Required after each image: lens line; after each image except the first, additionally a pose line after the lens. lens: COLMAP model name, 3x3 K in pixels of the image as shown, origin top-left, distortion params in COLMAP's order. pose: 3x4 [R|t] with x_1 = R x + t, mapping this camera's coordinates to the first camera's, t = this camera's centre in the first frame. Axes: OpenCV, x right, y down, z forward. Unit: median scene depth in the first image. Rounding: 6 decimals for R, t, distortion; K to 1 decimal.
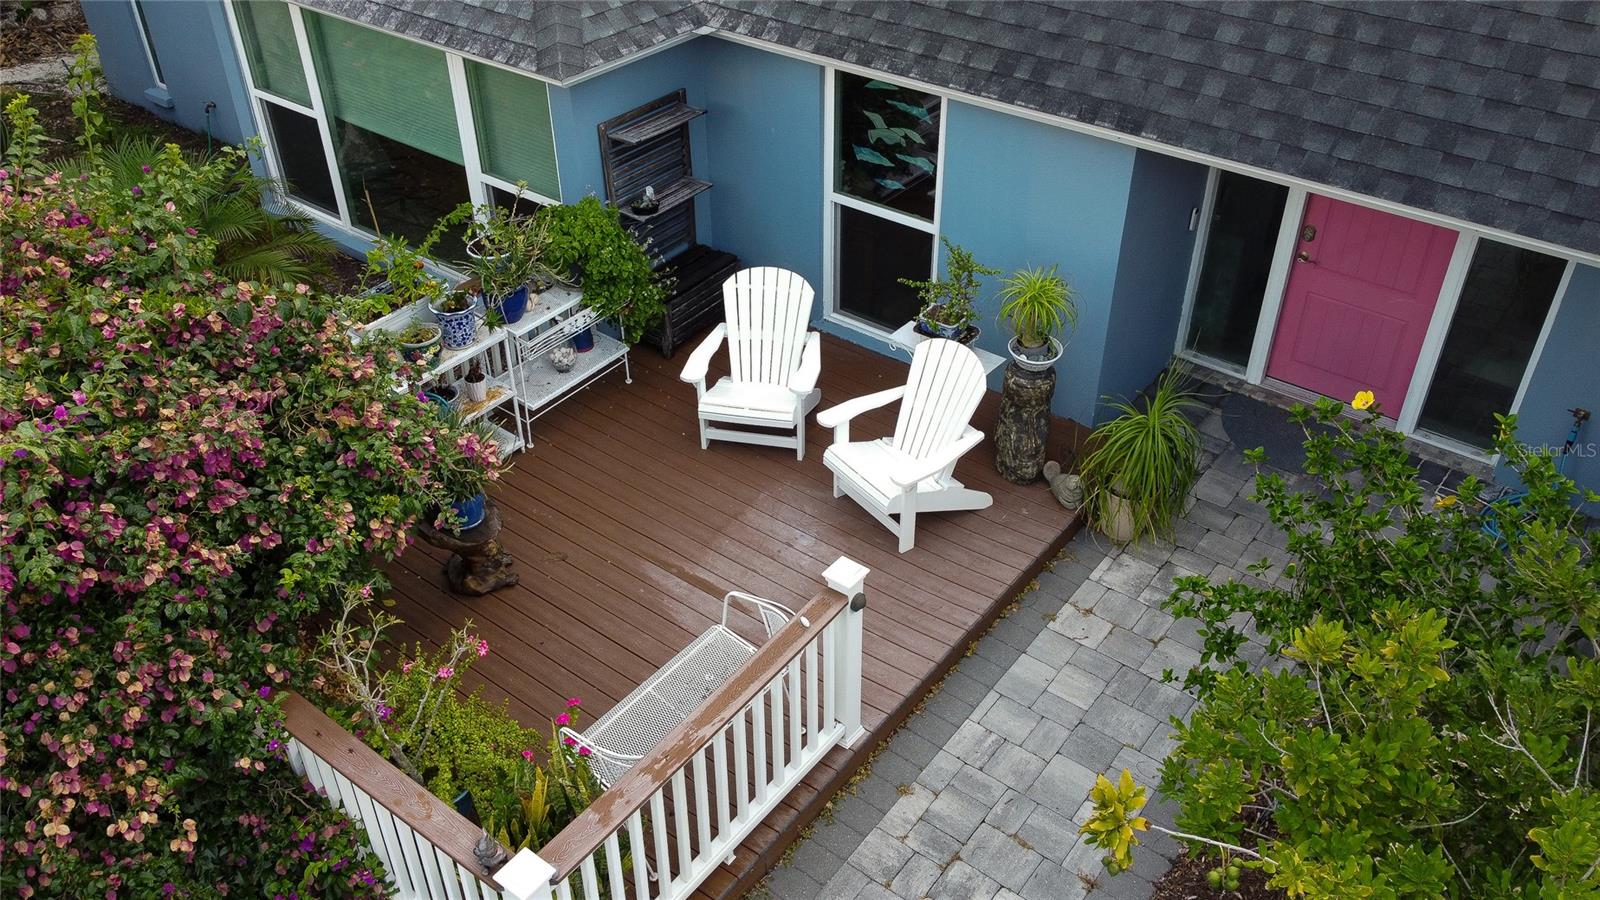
lens RADIAL K [[1242.7, 0, 850.7], [0, 1242.7, 452.9], [0, 0, 1]] dist [0.023070, -0.004215]
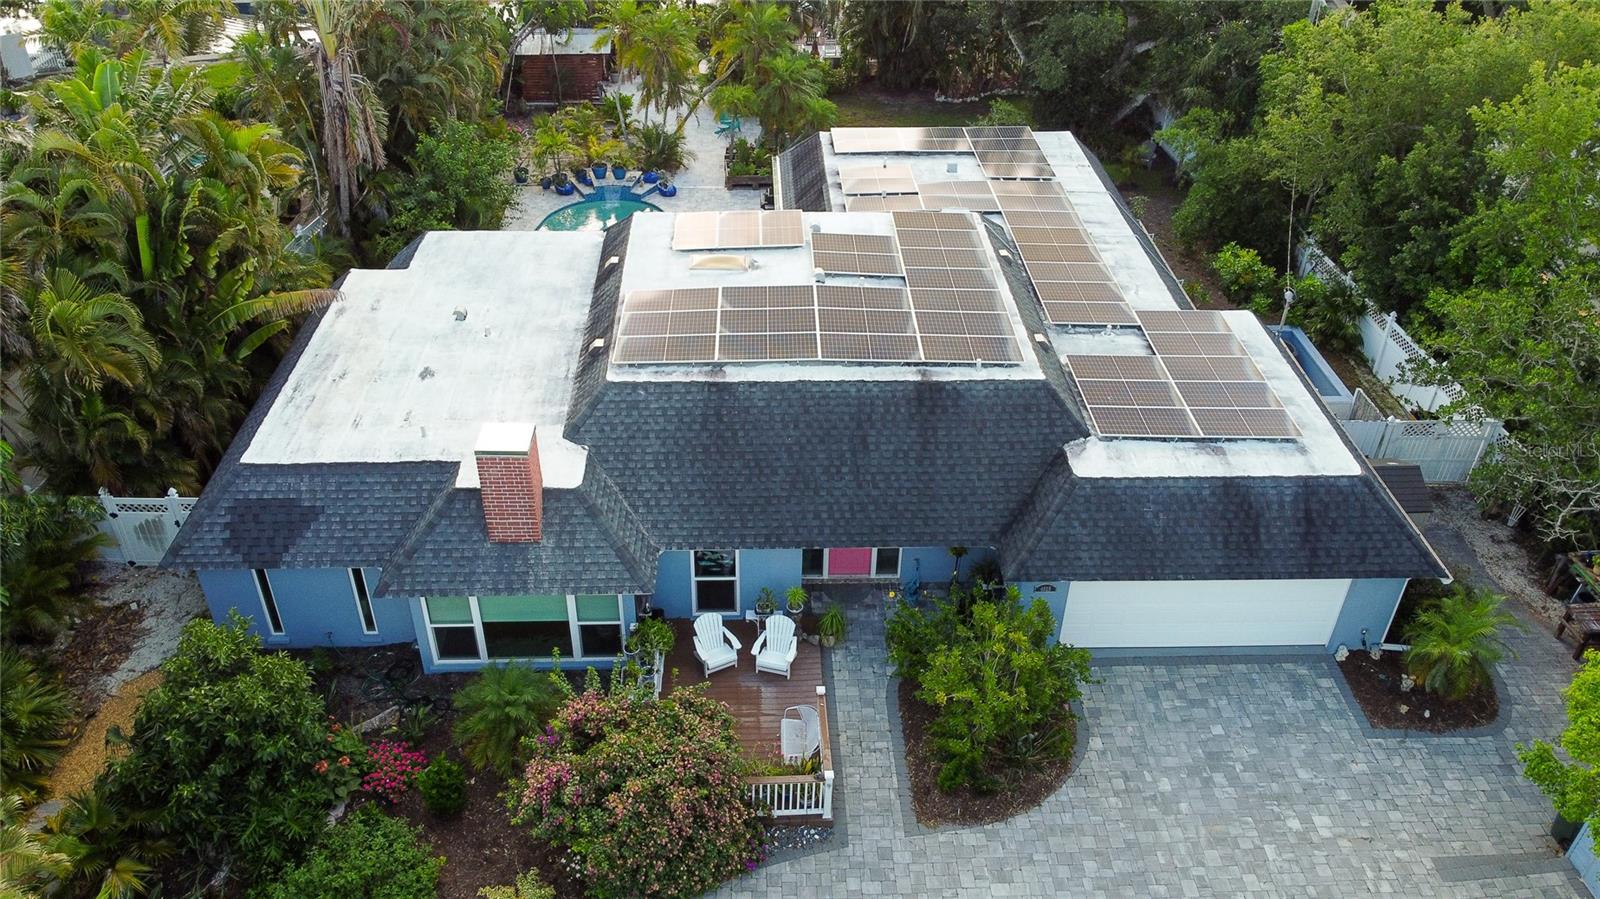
lens RADIAL K [[1247.0, 0, 796.6], [0, 1247.0, 455.3], [0, 0, 1]] dist [-0.006852, -0.003593]
pose [[0.779612, -0.357387, 0.514277, -1.435307], [0.357969, 0.928111, 0.102314, -0.806207], [-0.513871, 0.104330, 0.851500, -1.919066]]
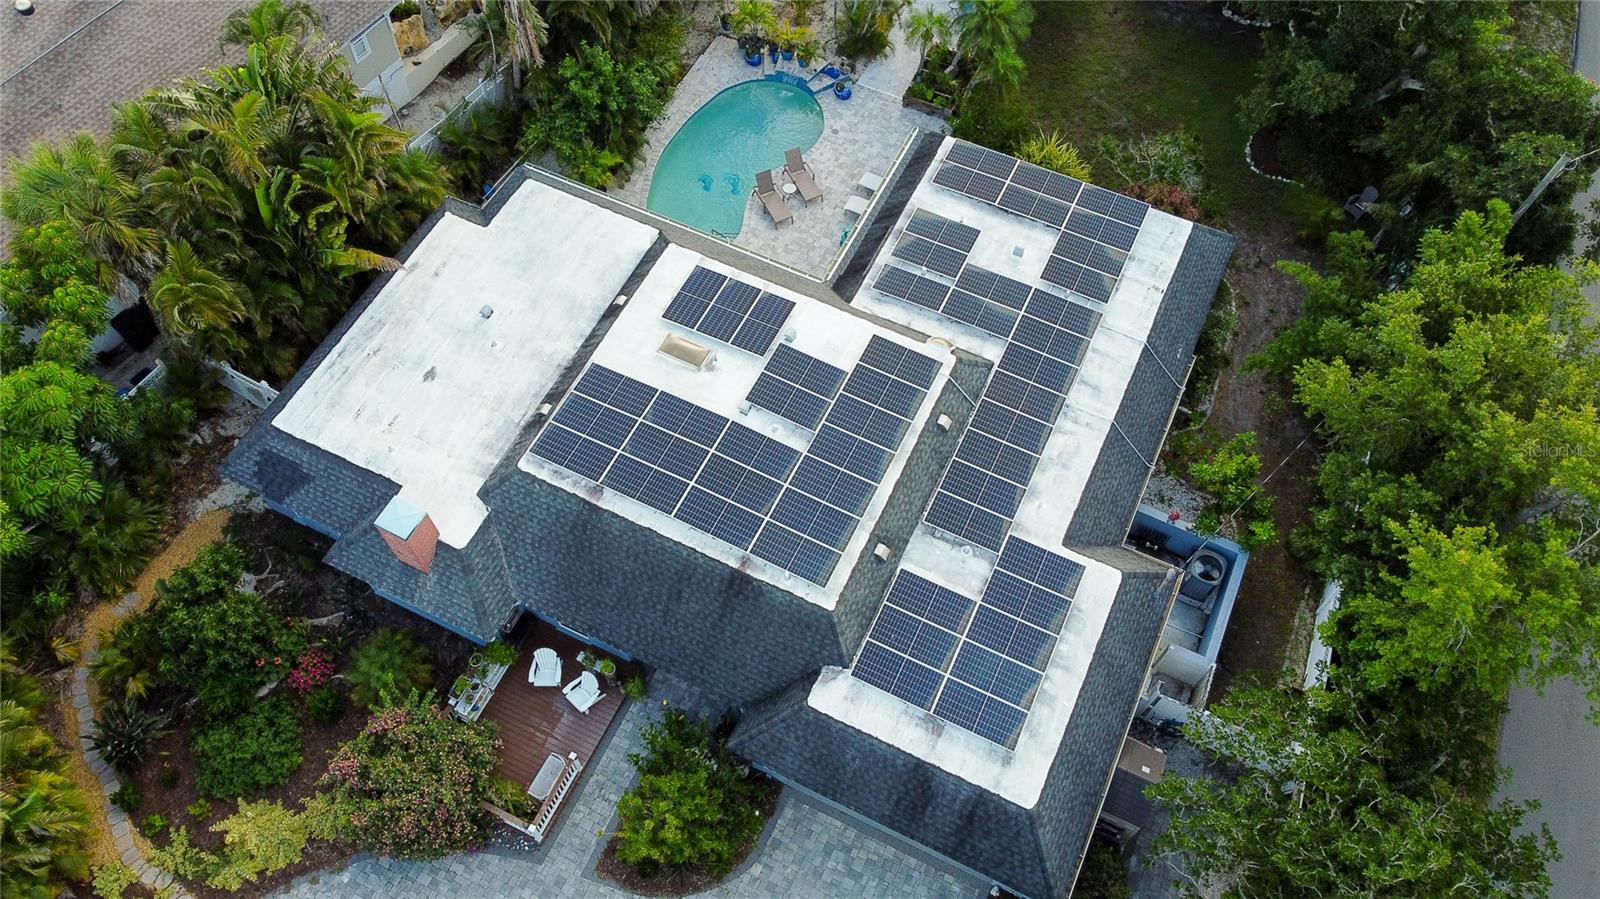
lens RADIAL K [[1247.0, 0, 796.6], [0, 1247.0, 455.3], [0, 0, 1]] dist [-0.006852, -0.003593]
pose [[0.983250, -0.158740, 0.089563, 0.525980], [0.106592, 0.899410, 0.423910, -2.564208], [-0.147845, -0.407263, 0.901265, -2.774539]]
